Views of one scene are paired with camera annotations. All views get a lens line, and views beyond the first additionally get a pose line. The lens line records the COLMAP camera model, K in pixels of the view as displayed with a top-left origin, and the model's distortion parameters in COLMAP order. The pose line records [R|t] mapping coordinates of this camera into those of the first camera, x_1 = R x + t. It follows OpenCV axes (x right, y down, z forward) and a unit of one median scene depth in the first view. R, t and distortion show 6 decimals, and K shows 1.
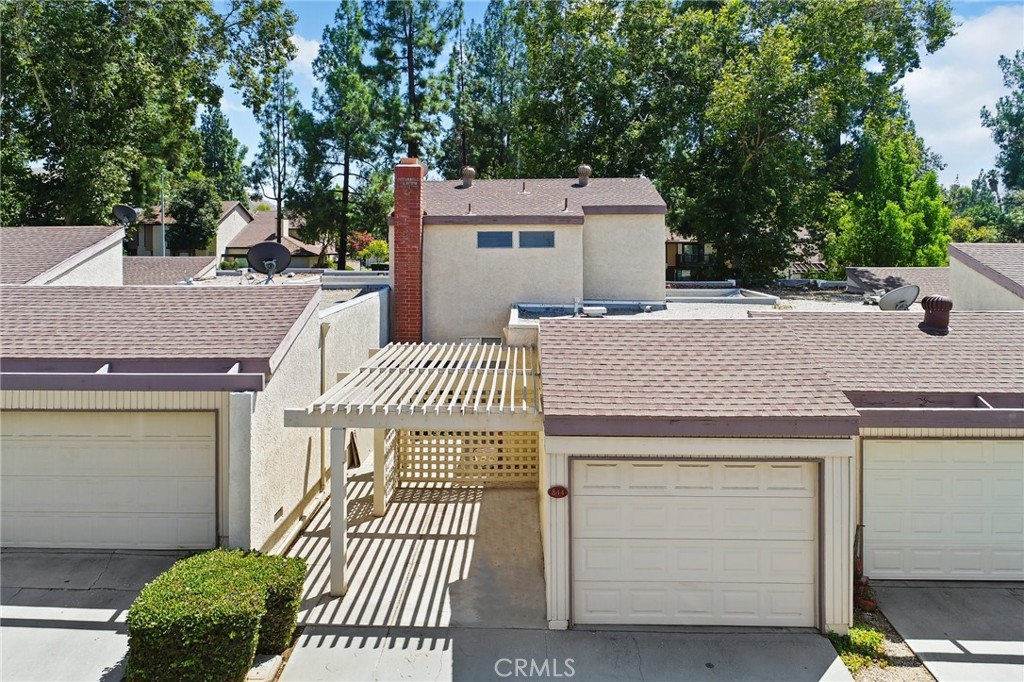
lens RADIAL K [[572.6, 0, 511.1], [0, 572.6, 340.0], [0, 0, 1]] dist [0.006159, 0.001065]
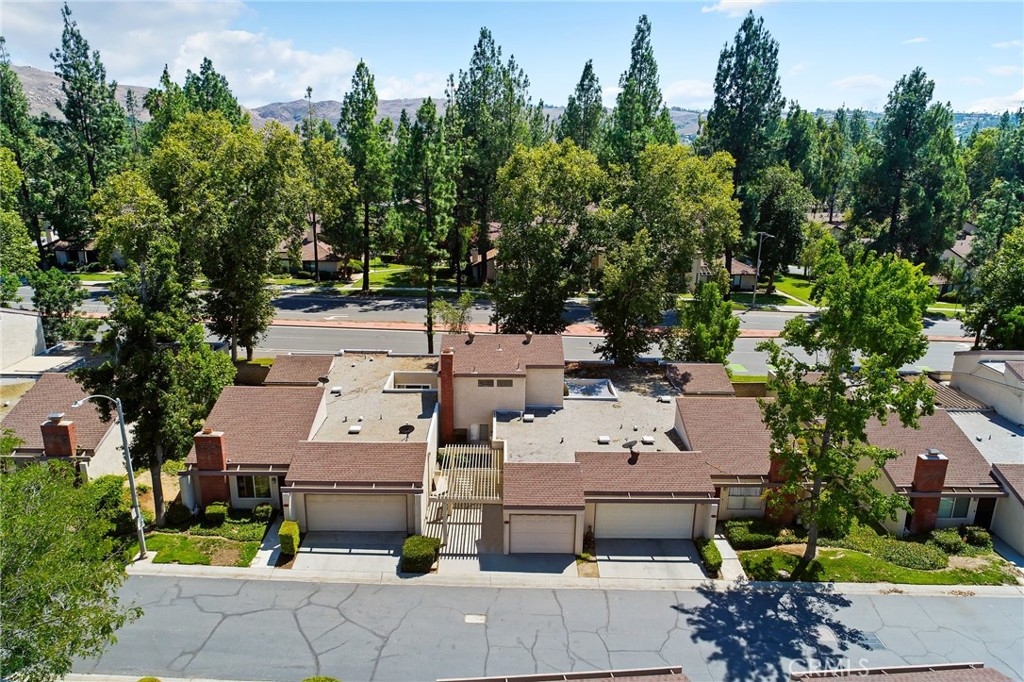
lens RADIAL K [[710.3, 0, 512.4], [0, 710.3, 340.5], [0, 0, 1]] dist [0.045458, 0.000423]
pose [[0.998998, 0.006753, 0.044241, -0.085741], [-0.019412, 0.956098, 0.292404, -2.001943], [-0.040324, -0.292970, 0.955271, -2.782521]]
